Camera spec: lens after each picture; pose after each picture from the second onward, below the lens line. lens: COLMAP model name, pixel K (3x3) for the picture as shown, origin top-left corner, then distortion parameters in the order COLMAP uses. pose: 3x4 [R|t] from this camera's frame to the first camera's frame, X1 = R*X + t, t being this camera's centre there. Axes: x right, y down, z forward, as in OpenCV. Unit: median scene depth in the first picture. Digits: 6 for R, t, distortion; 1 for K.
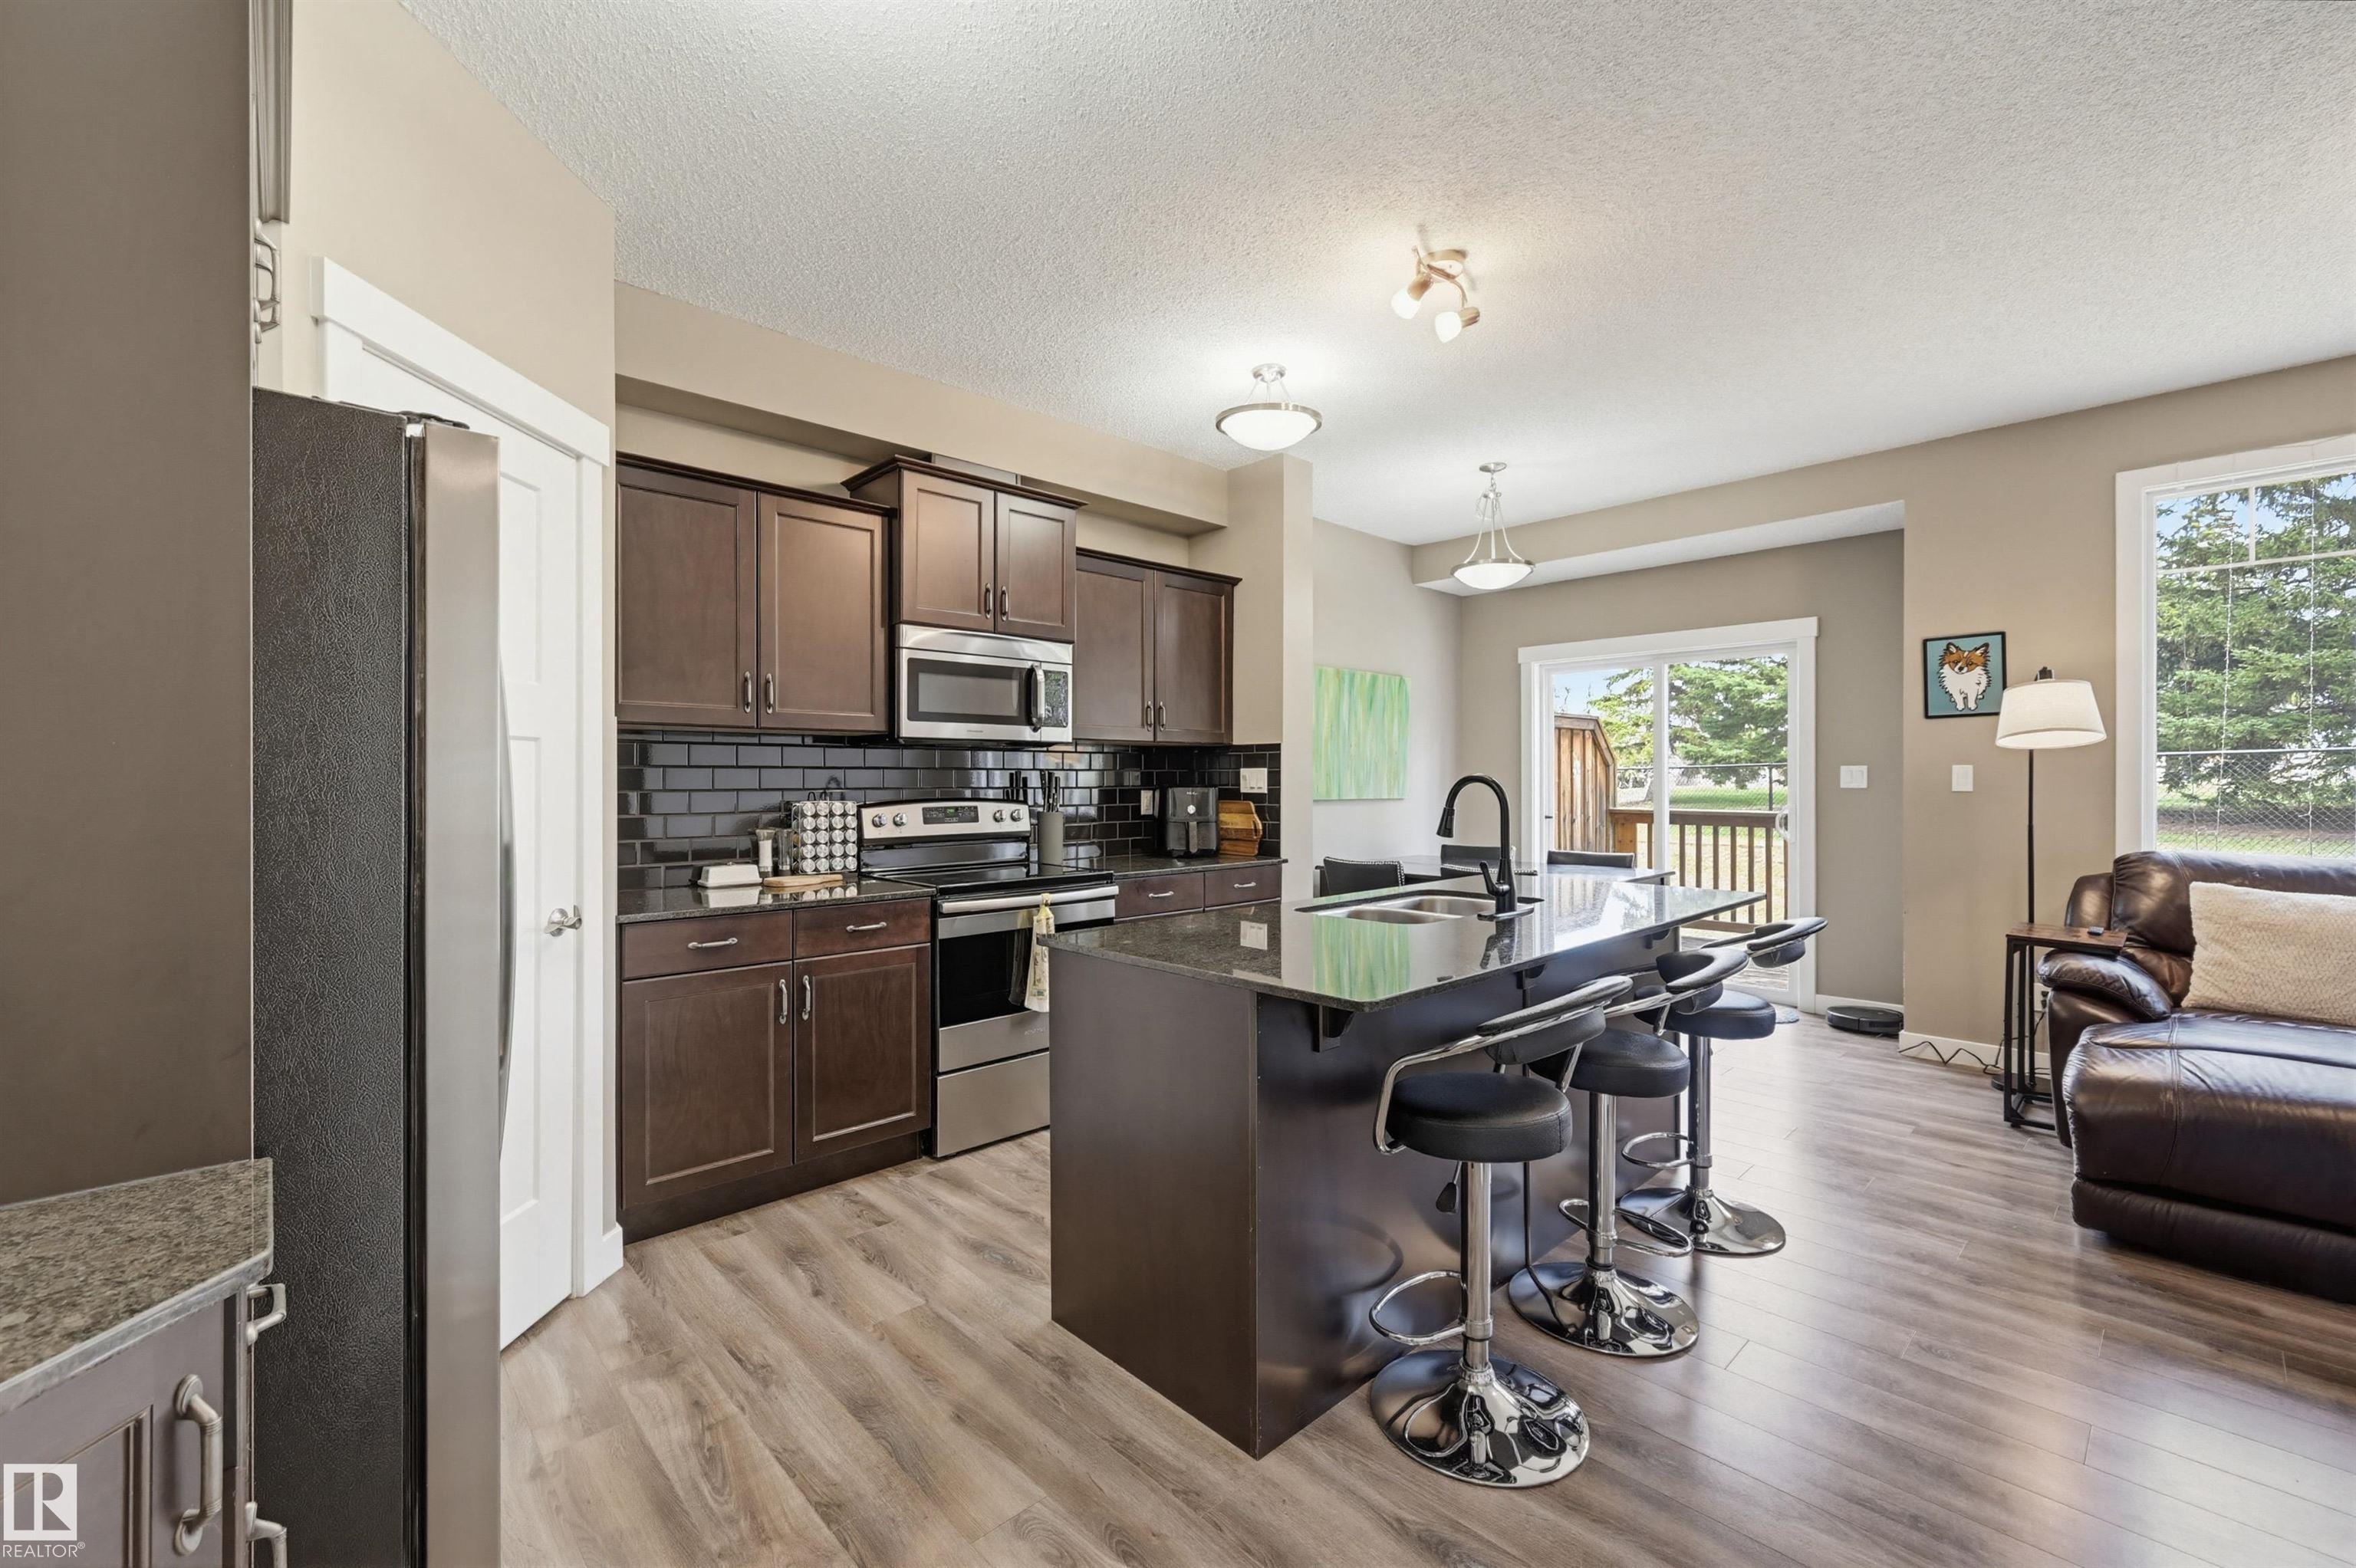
lens RADIAL K [[983.6, 0, 1194.4], [0, 983.6, 773.5], [0, 0, 1]] dist [-0.000074, 0.000955]
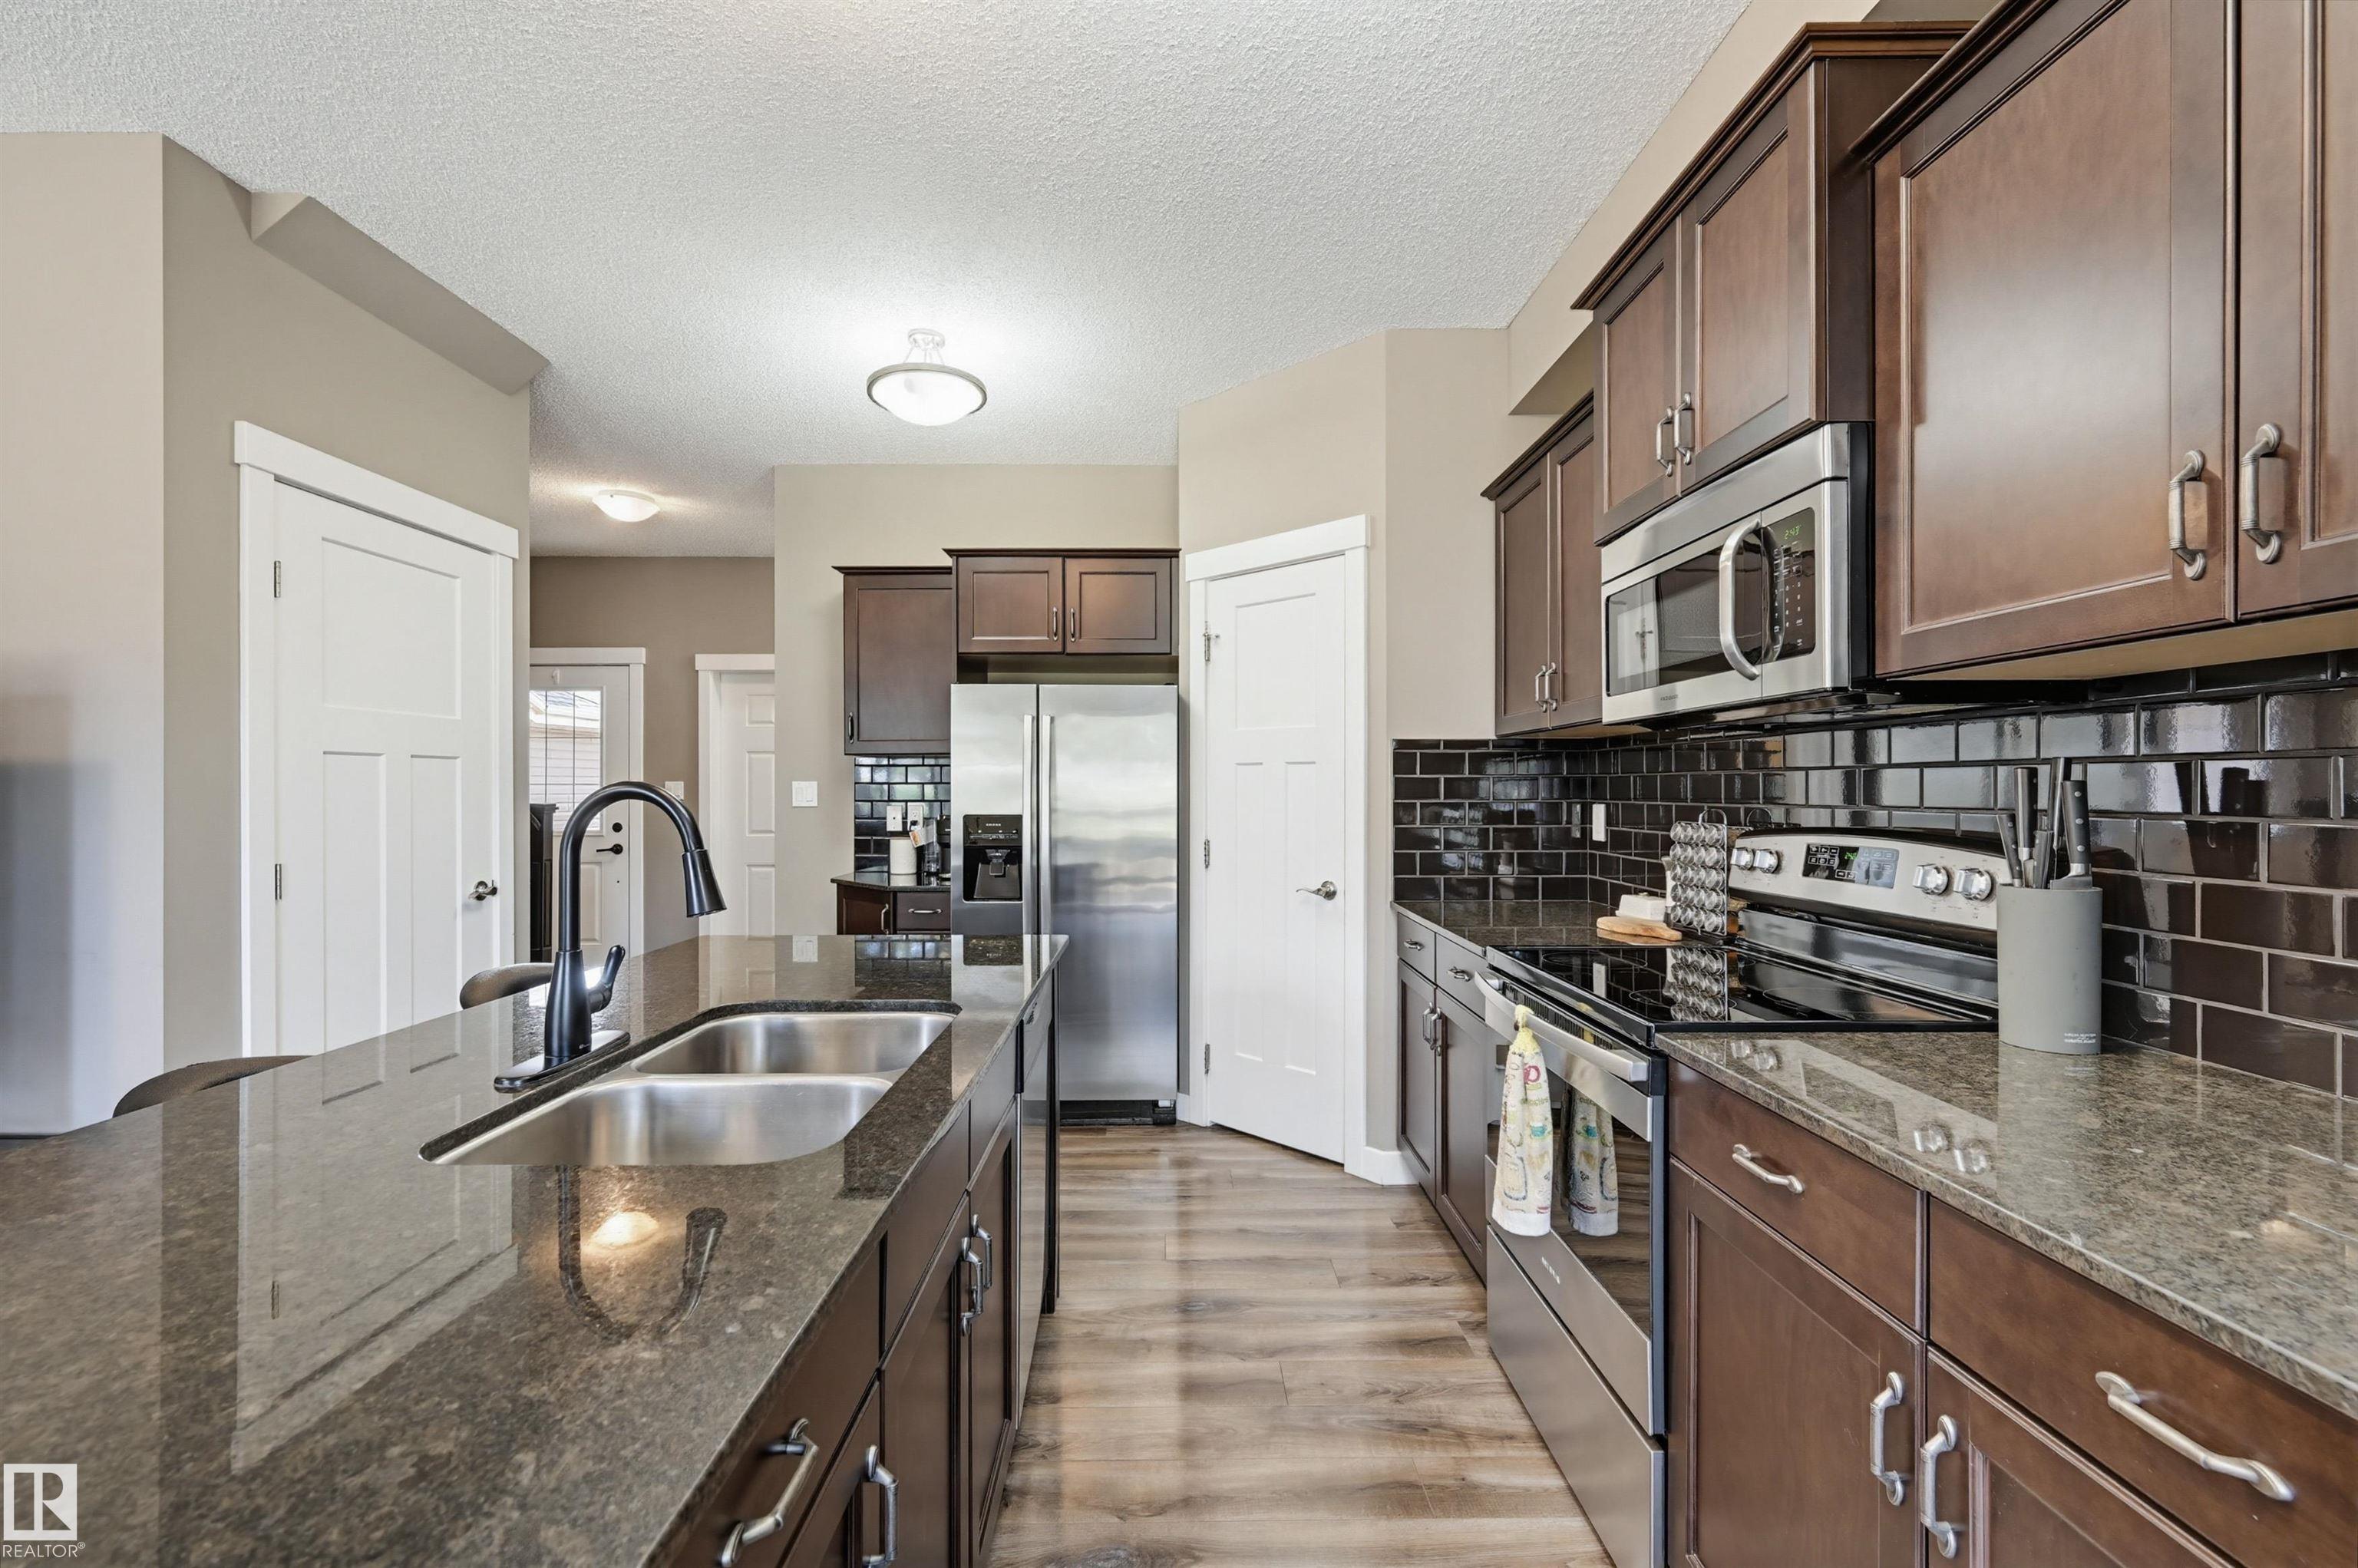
lens RADIAL K [[984.5, 0, 1173.8], [0, 984.5, 785.0], [0, 0, 1]] dist [-0.000074, 0.000955]
pose [[-0.691675, -0.001382, -0.722207, 0.290291], [0.005724, 0.999956, -0.007396, 0.004643], [0.722186, -0.009250, -0.691637, 0.990504]]
